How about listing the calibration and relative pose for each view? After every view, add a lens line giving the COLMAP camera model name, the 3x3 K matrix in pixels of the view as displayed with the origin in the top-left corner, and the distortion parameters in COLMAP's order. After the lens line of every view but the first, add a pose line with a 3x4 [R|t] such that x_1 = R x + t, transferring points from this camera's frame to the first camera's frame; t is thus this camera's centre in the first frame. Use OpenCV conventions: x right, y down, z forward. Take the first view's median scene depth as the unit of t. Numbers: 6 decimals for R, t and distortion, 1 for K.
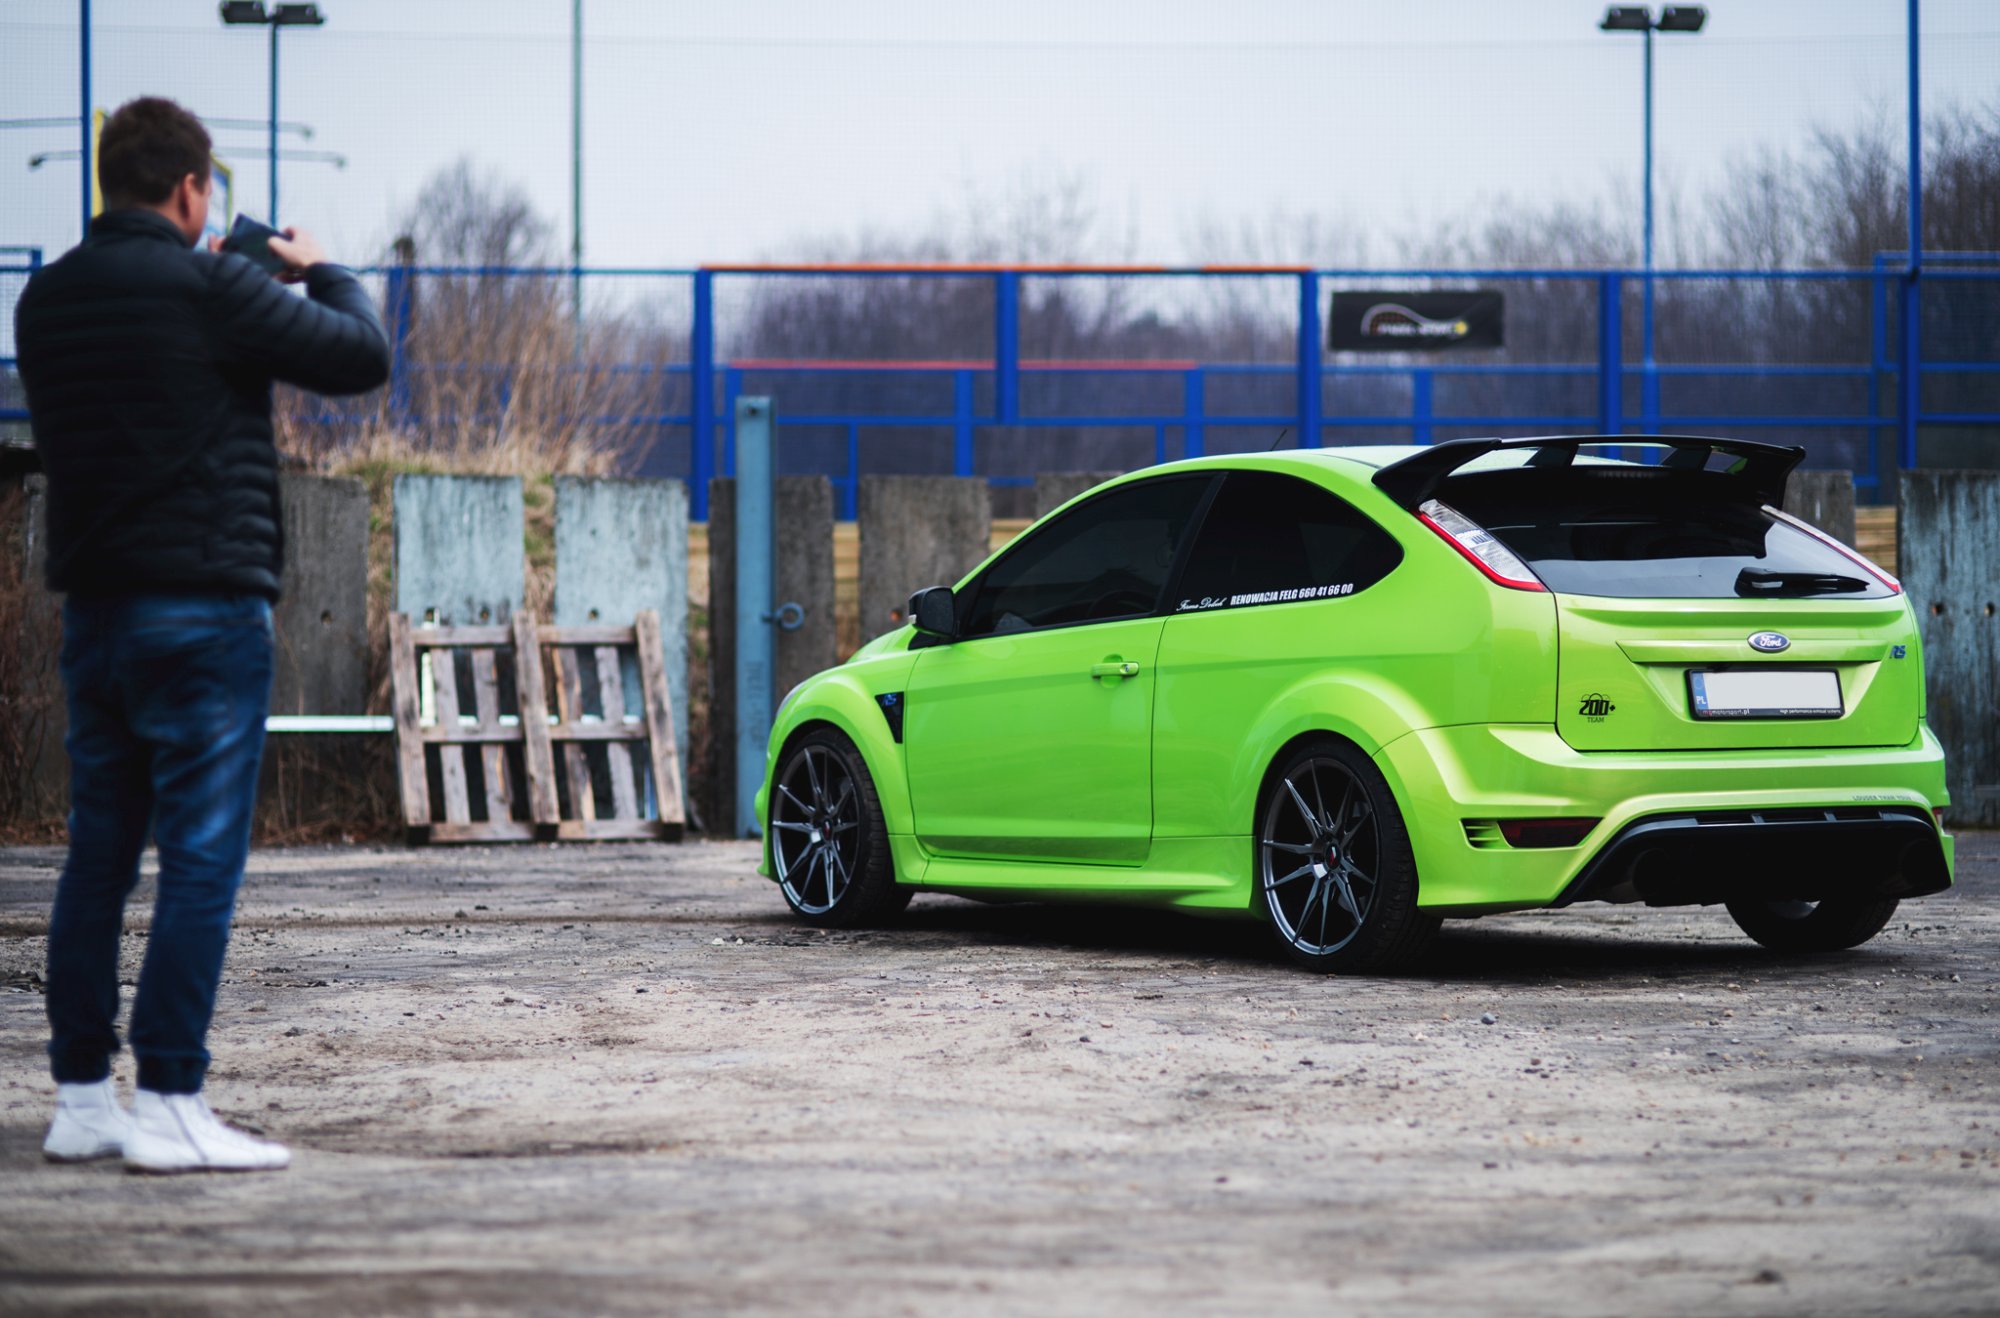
lens RADIAL K [[4752.3, 0, 1000.0], [0, 4752.3, 659.0], [0, 0, 1]] dist [-0.011870, -0.258344]
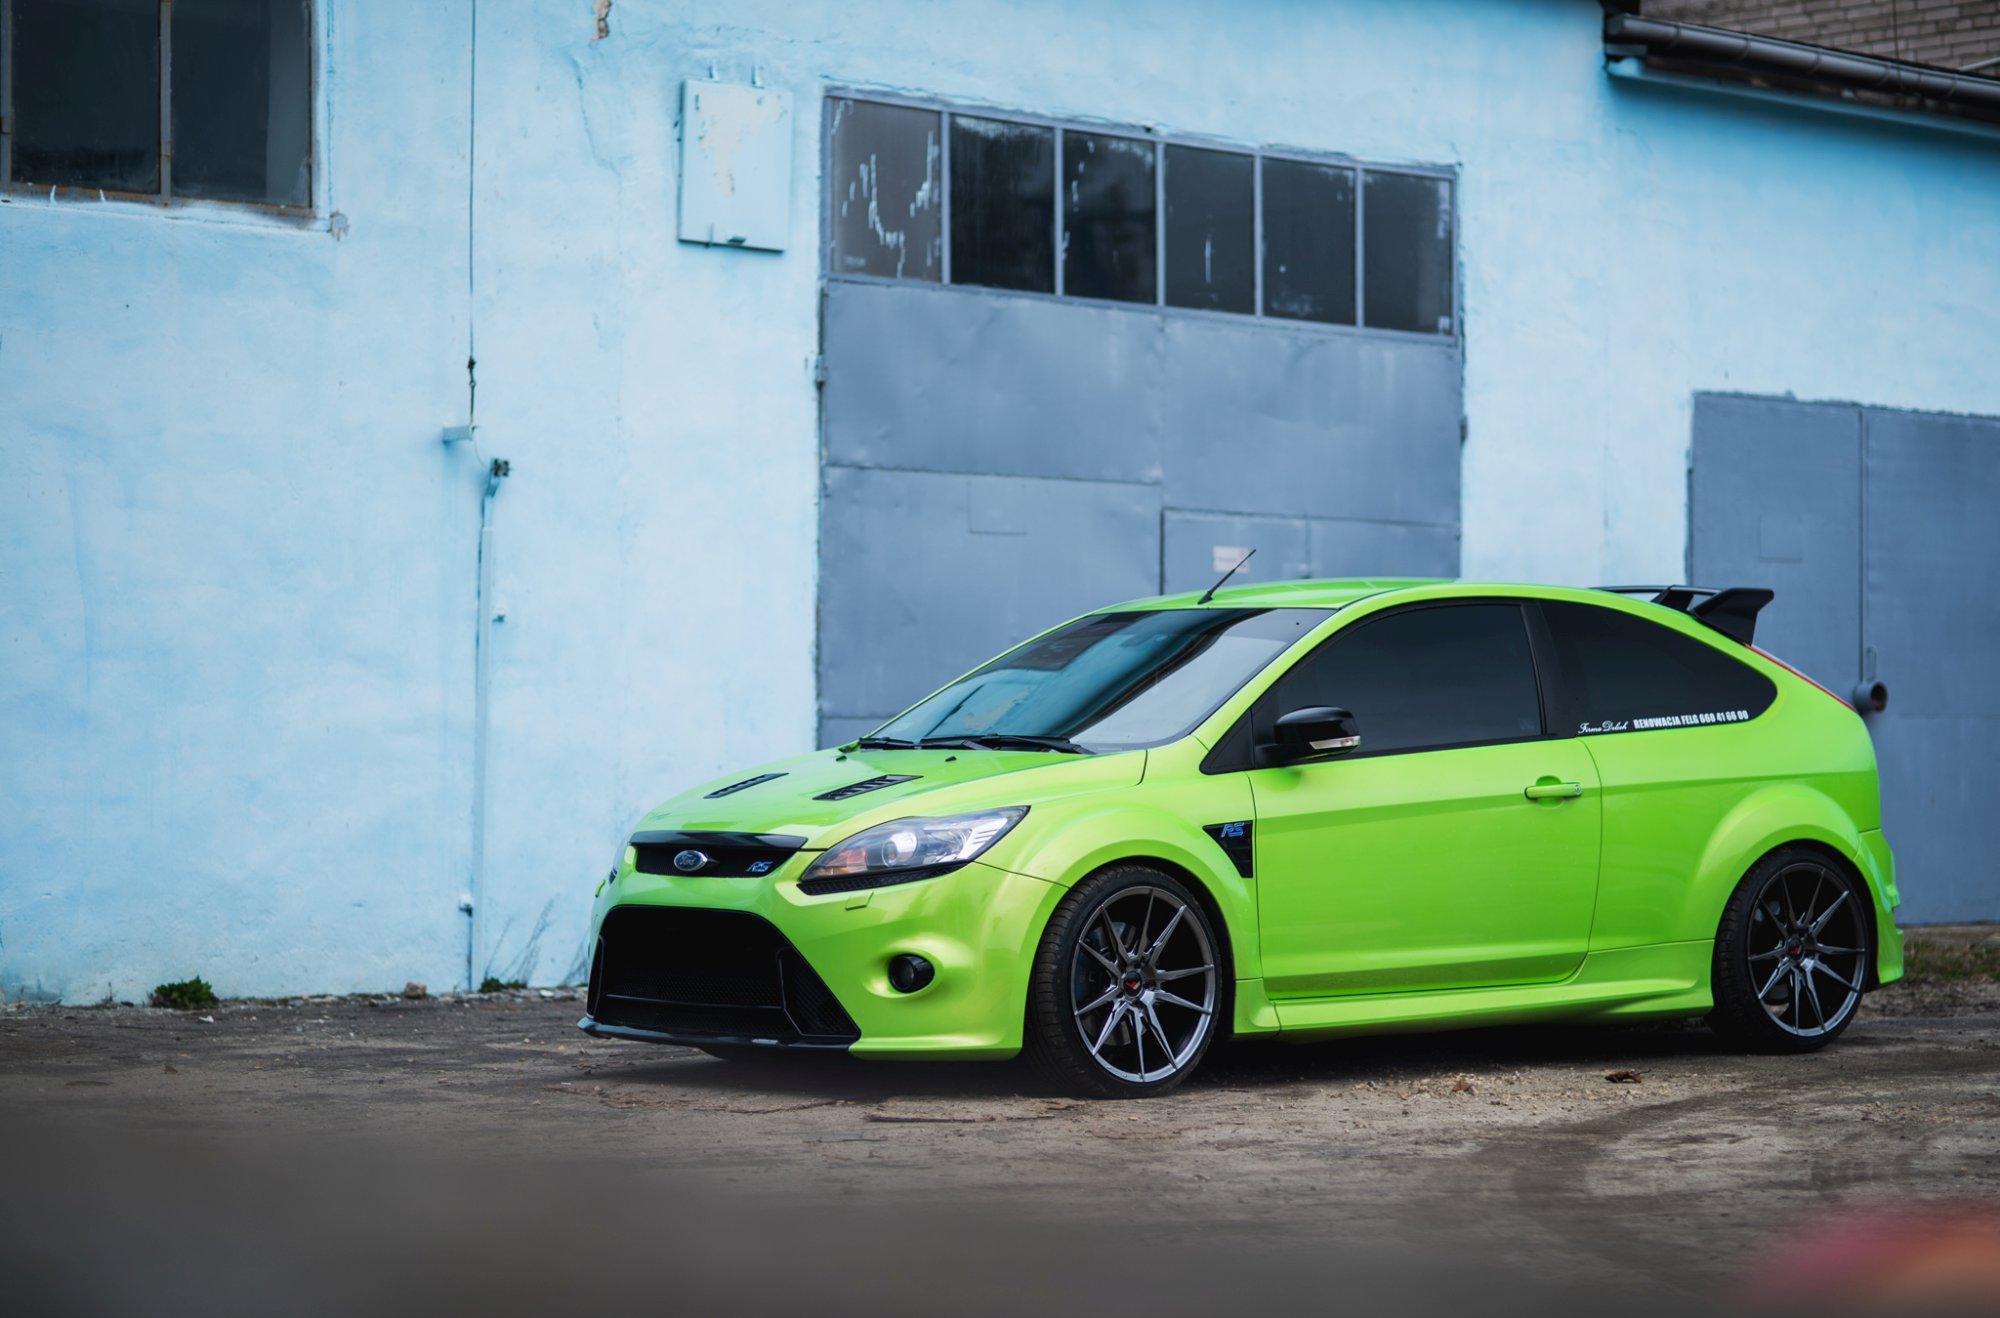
lens RADIAL K [[4752.3, 0, 1000.0], [0, 4752.3, 659.0], [0, 0, 1]] dist [-0.011870, -0.258344]
pose [[-0.105169, 0.016191, 0.994323, -1.025462], [0.004258, 0.999866, -0.015831, -0.010926], [-0.994445, 0.002569, -0.105224, 1.285070]]
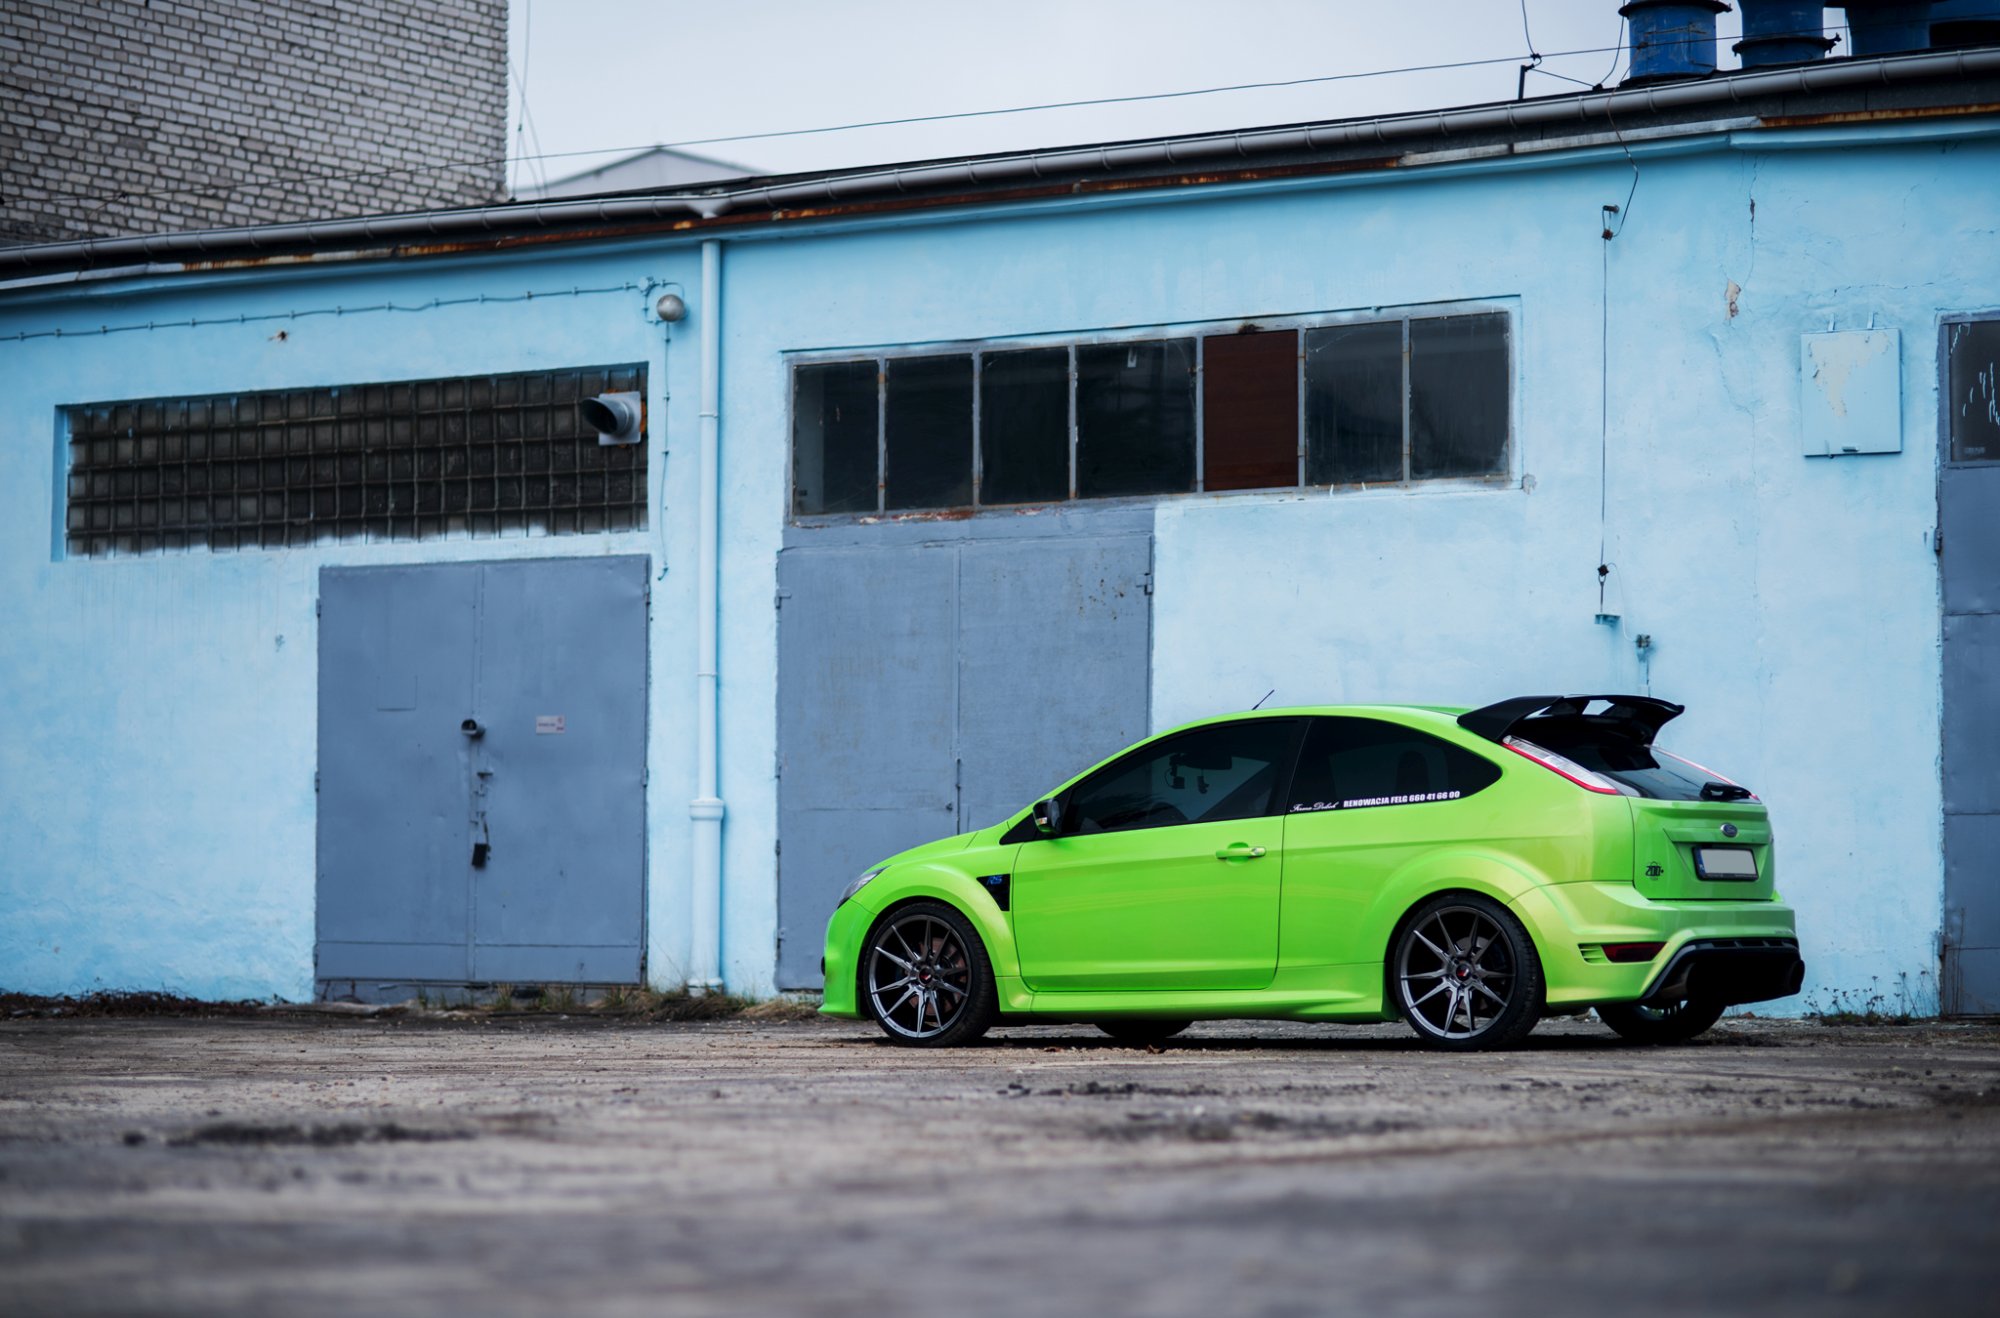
lens RADIAL K [[4713.0, 0, 1000.0], [0, 4713.0, 659.0], [0, 0, 1]] dist [0.014540, -0.446477]
pose [[0.925350, 0.018780, 0.378648, -0.615395], [0.005404, 0.998017, -0.062705, 0.034453], [-0.379075, 0.060070, 0.923414, -0.312619]]
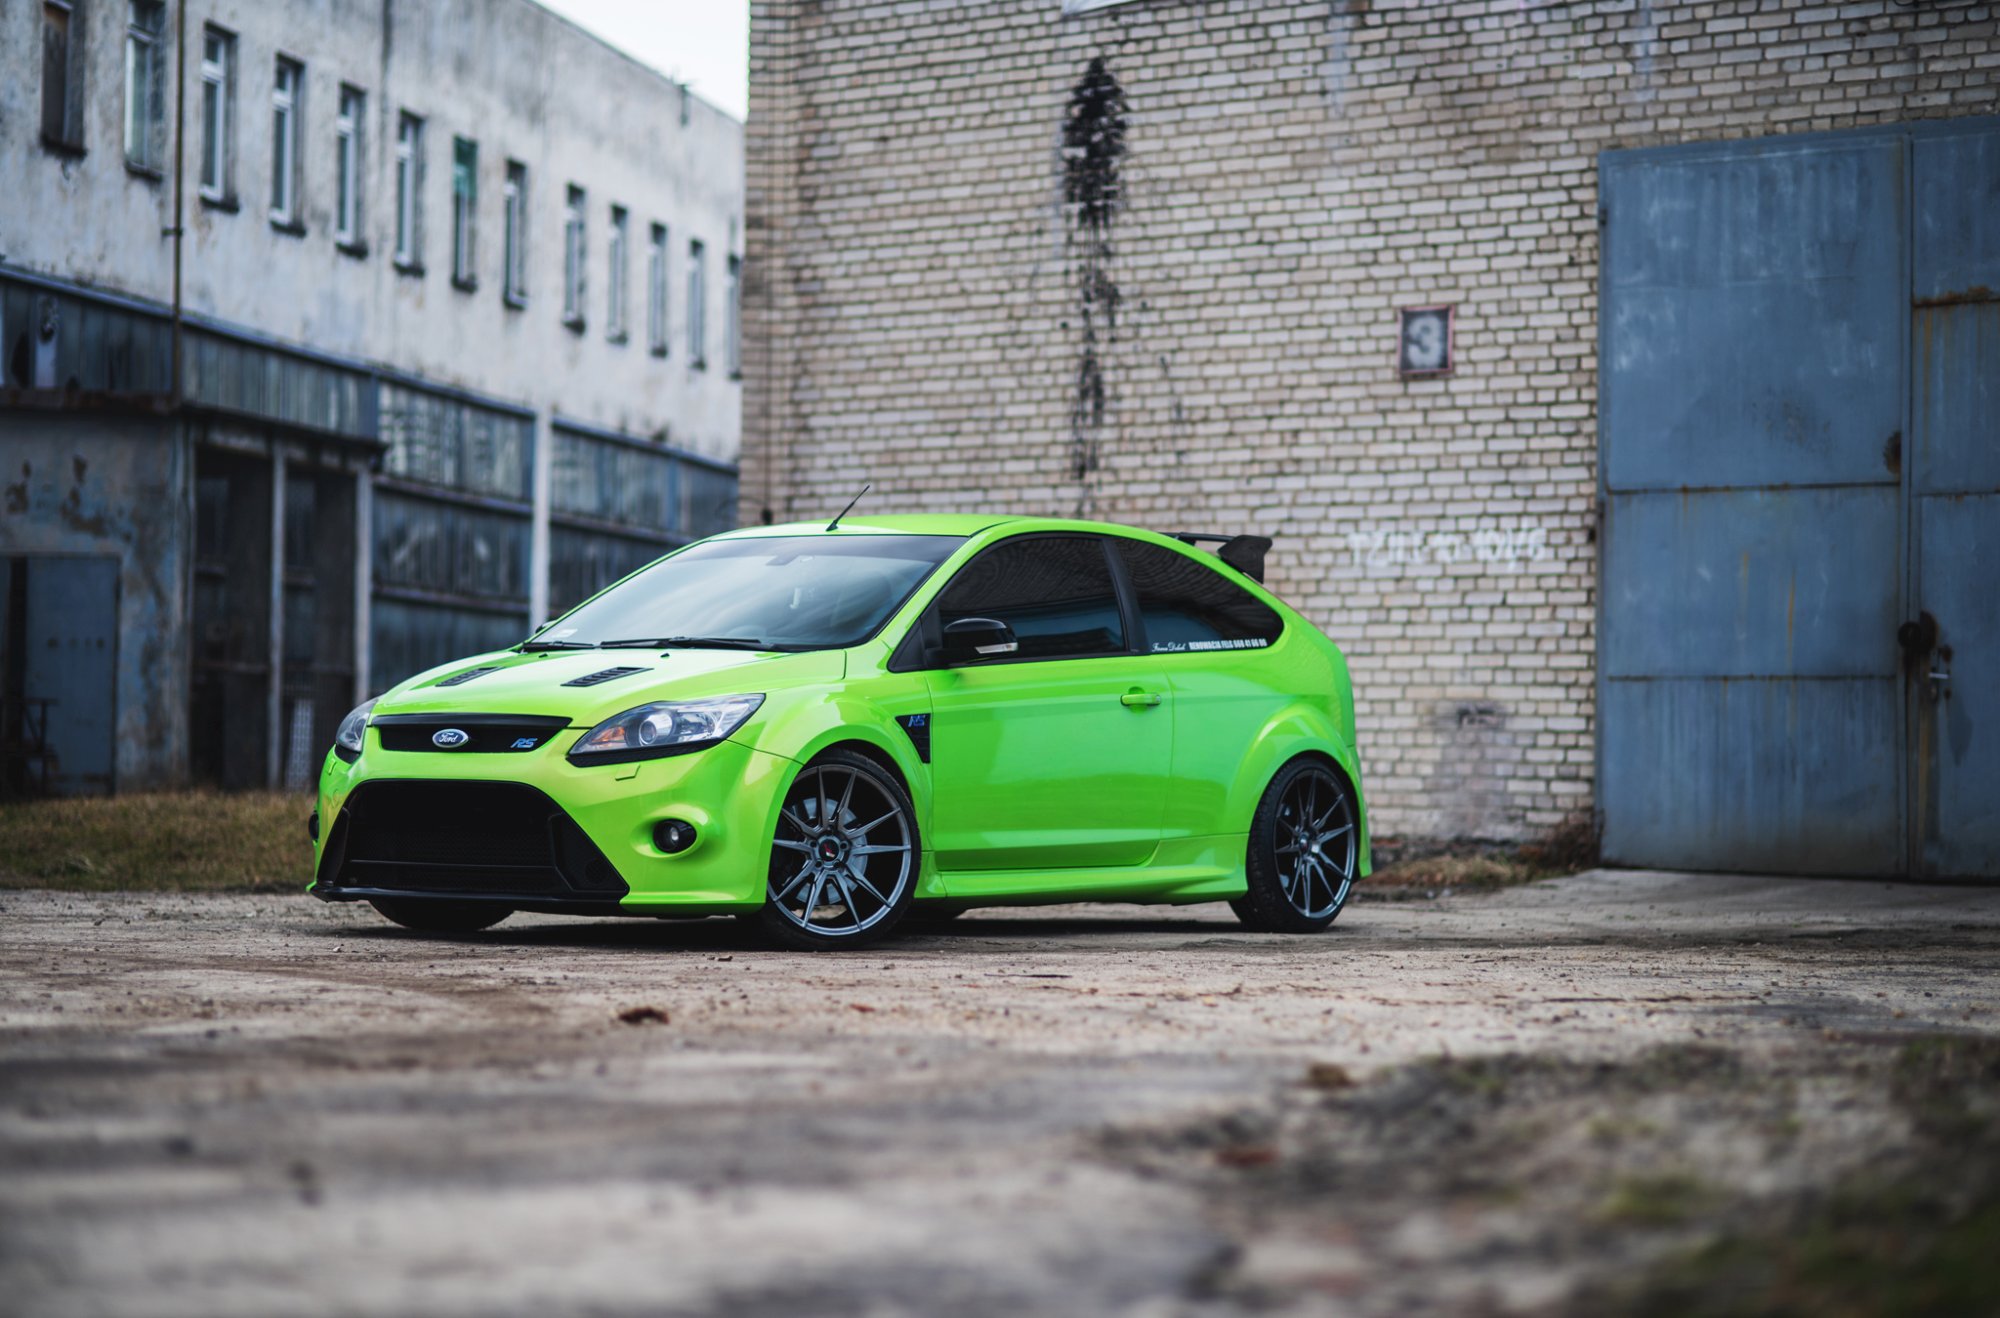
lens RADIAL K [[4752.3, 0, 1000.0], [0, 4752.3, 659.0], [0, 0, 1]] dist [-0.011870, -0.258344]
pose [[-0.362051, 0.018636, 0.931972, -1.117009], [-0.012230, 0.999619, -0.024739, 0.022948], [-0.932078, -0.020355, -0.361685, 1.531363]]
